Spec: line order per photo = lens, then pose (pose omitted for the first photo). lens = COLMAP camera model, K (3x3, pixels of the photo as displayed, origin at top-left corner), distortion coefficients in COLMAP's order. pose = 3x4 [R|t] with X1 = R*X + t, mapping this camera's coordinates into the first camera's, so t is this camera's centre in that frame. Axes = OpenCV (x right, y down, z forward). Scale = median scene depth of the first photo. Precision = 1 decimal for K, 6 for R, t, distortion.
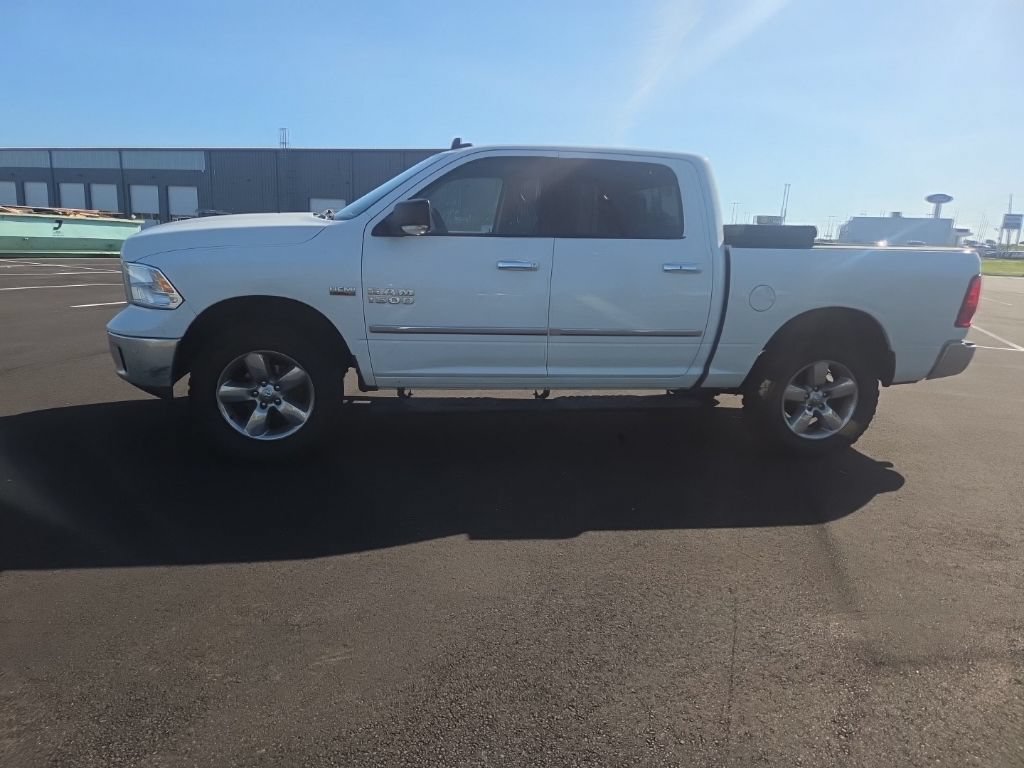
lens RADIAL K [[677.6, 0, 498.4], [0, 677.6, 376.6], [0, 0, 1]] dist [0.081557, -0.070125]
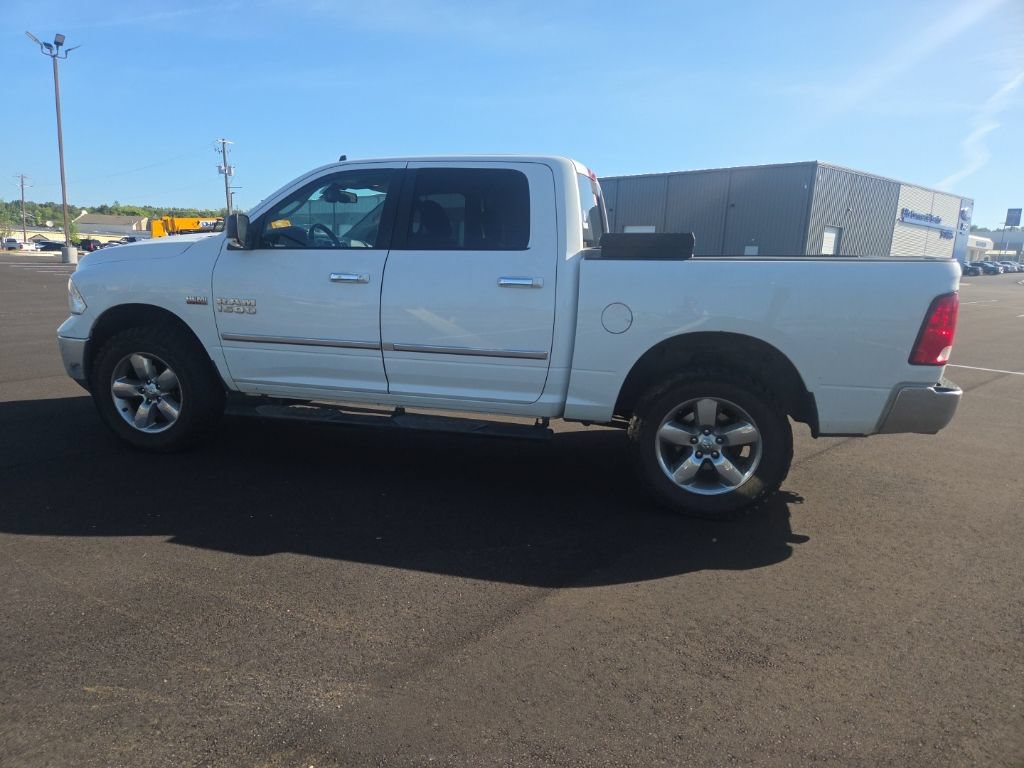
lens RADIAL K [[678.5, 0, 494.9], [0, 678.5, 381.7], [0, 0, 1]] dist [0.079038, -0.070602]
pose [[0.918596, 0.059043, -0.390763, 0.593188], [-0.069915, 0.997460, -0.013641, -0.014027], [0.388965, 0.039851, 0.920390, 0.172616]]
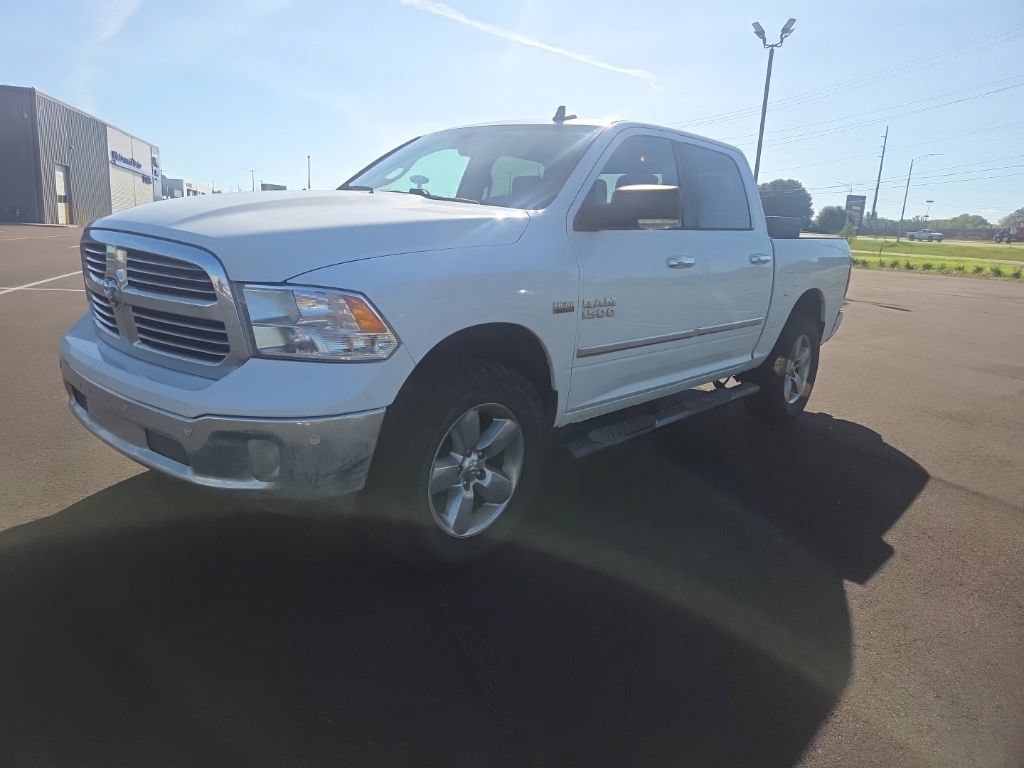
lens RADIAL K [[677.6, 0, 498.4], [0, 677.6, 376.6], [0, 0, 1]] dist [0.081557, -0.070125]
pose [[0.780021, -0.133631, 0.611318, -0.683656], [0.105663, 0.991031, 0.081812, -0.109532], [-0.616768, 0.000779, 0.787145, 0.437673]]
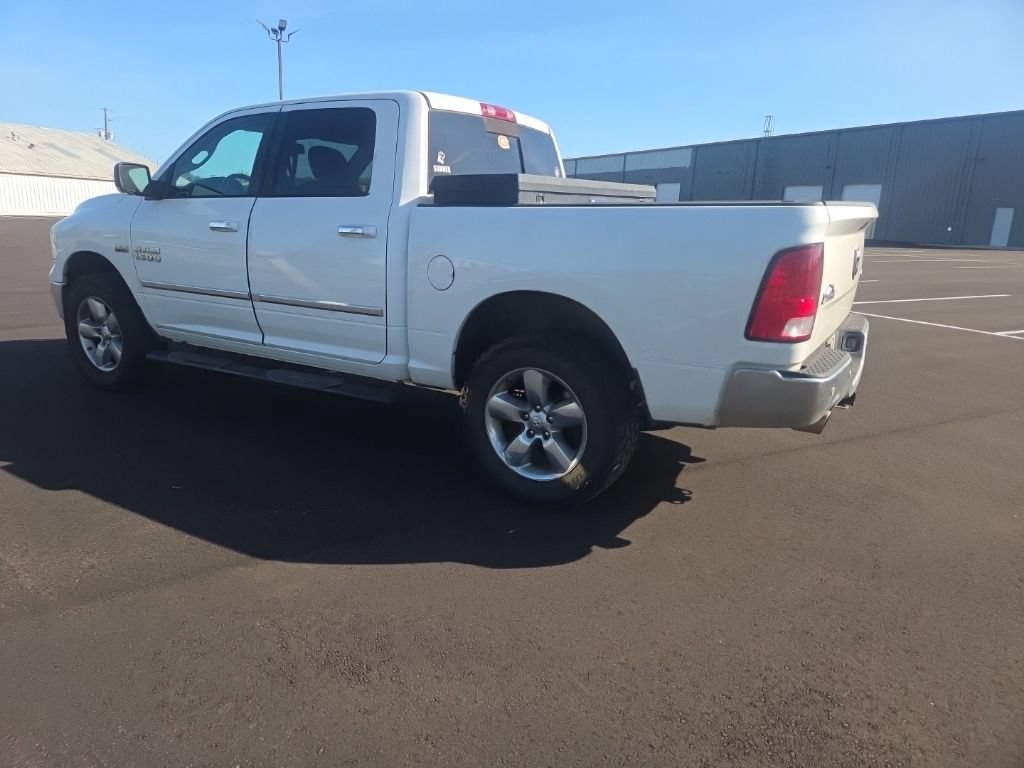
lens RADIAL K [[677.6, 0, 498.4], [0, 677.6, 376.6], [0, 0, 1]] dist [0.081557, -0.070125]
pose [[0.761050, 0.131474, -0.635231, 0.944106], [-0.126135, 0.990548, 0.053895, -0.050403], [0.636312, 0.039108, 0.770440, 0.480255]]
